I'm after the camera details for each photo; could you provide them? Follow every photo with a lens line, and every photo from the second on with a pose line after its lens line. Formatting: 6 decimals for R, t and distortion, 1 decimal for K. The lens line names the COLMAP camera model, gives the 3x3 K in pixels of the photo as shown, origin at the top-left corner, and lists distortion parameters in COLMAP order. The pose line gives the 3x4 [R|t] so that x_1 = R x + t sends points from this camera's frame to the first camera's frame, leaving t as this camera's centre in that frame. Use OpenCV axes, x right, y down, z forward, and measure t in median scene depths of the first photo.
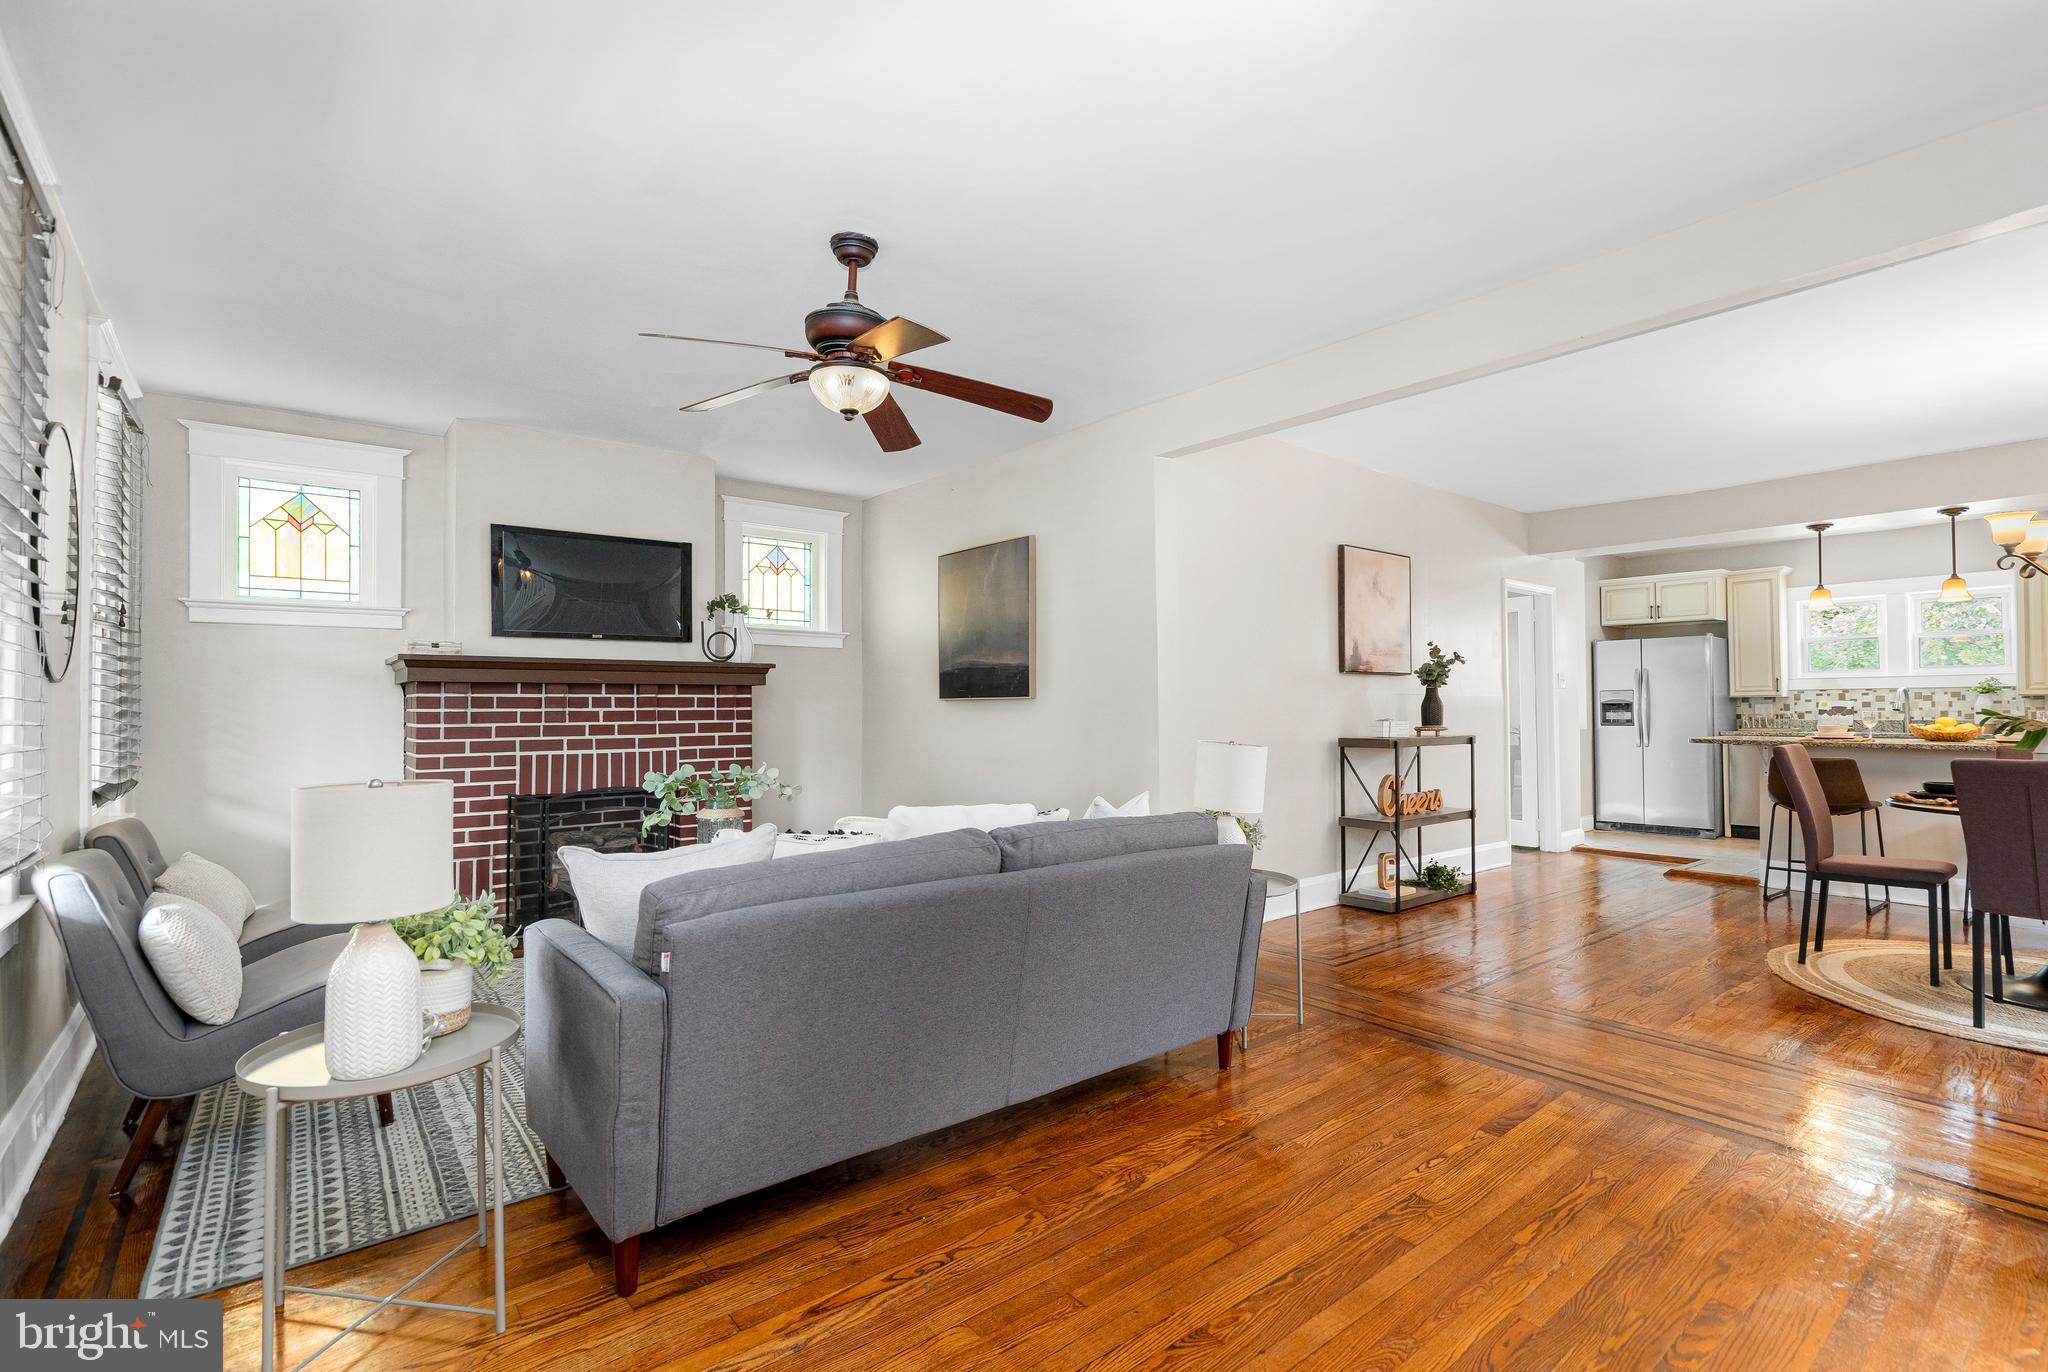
lens RADIAL K [[952.0, 0, 1034.3], [0, 952.0, 691.0], [0, 0, 1]] dist [-0.000972, 0.002657]
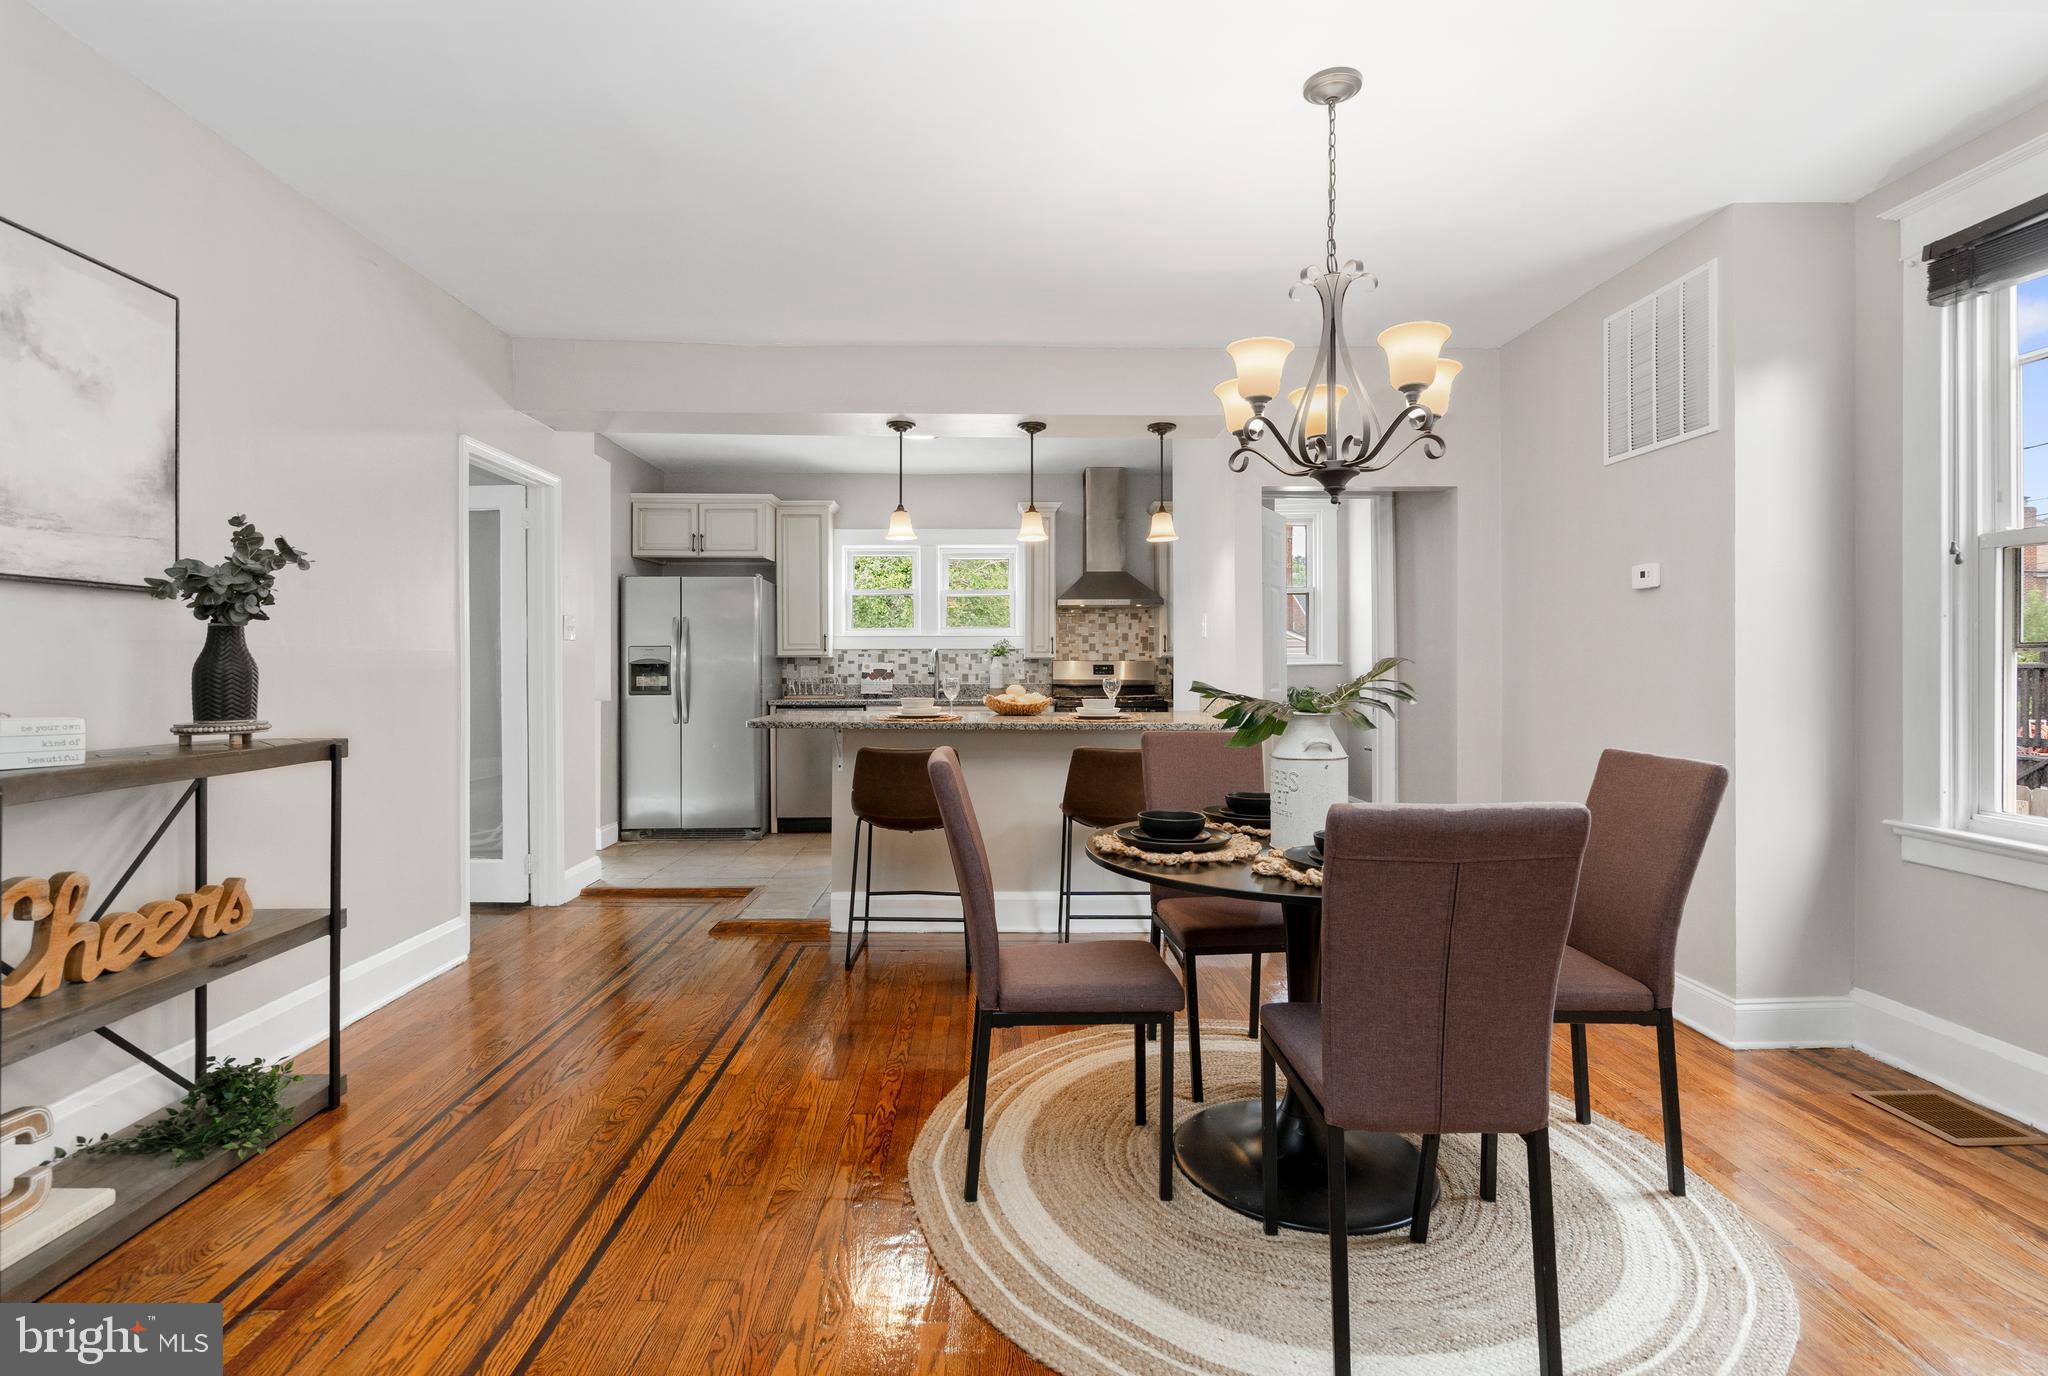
lens RADIAL K [[952.0, 0, 1000.1], [0, 952.0, 668.7], [0, 0, 1]] dist [-0.000972, 0.002657]
pose [[0.623492, 0.001353, 0.781828, 0.307142], [-0.017924, 0.999760, 0.012564, 0.003904], [-0.781624, -0.021848, 0.623367, 0.493338]]
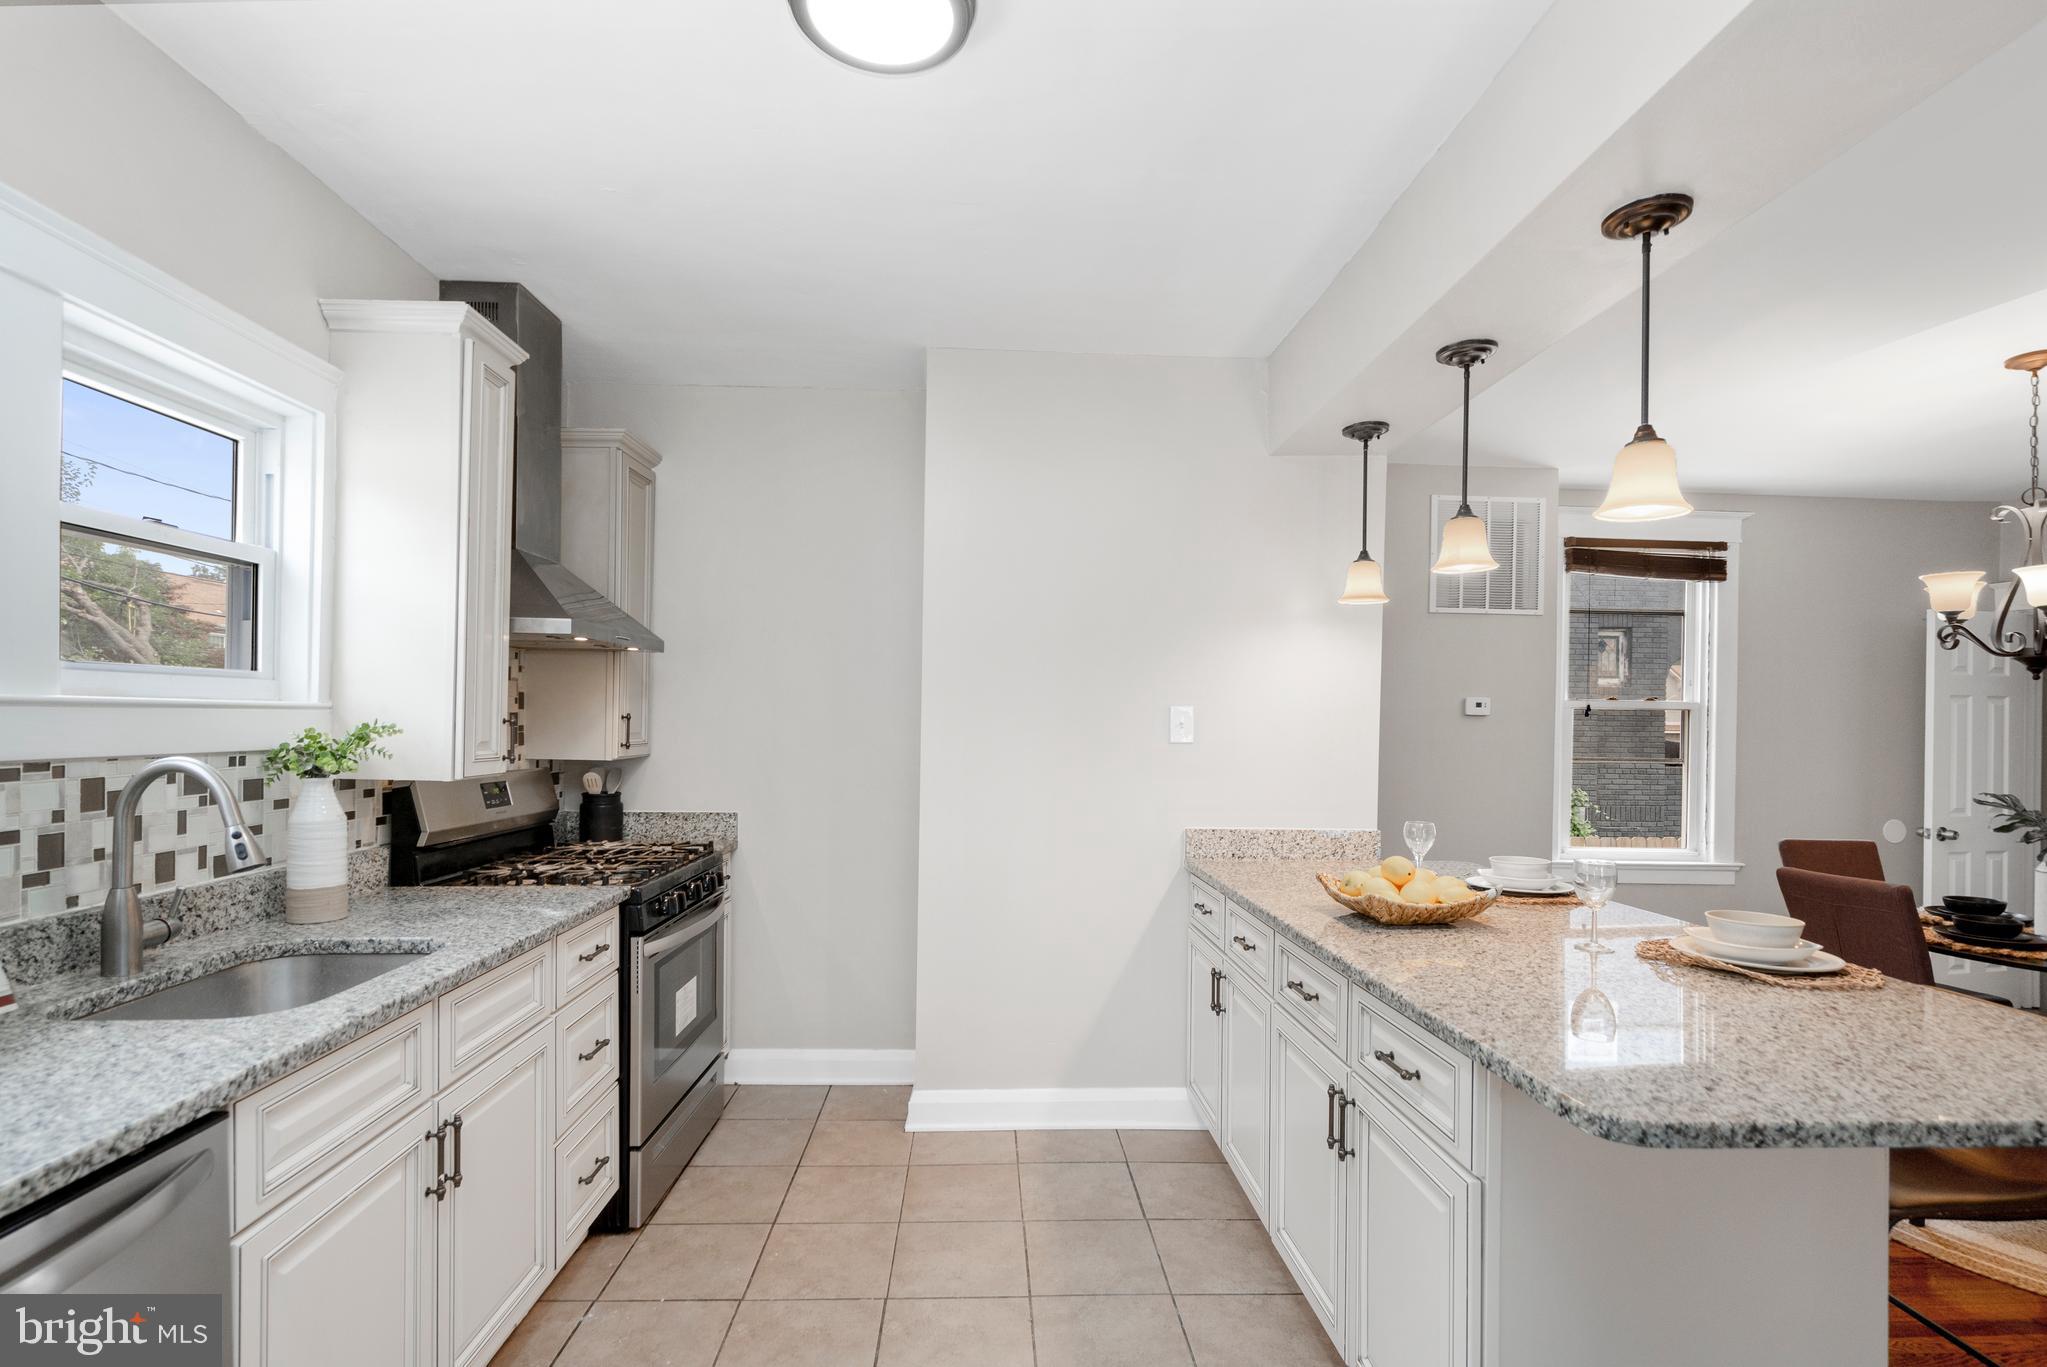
lens RADIAL K [[951.5, 0, 1000.5], [0, 951.5, 726.6], [0, 0, 1]] dist [-0.000972, 0.002657]
pose [[-0.804766, -0.005655, 0.593566, 0.837186], [-0.020742, 0.999612, -0.018599, -0.012770], [-0.593230, -0.027279, -0.804570, 1.362134]]
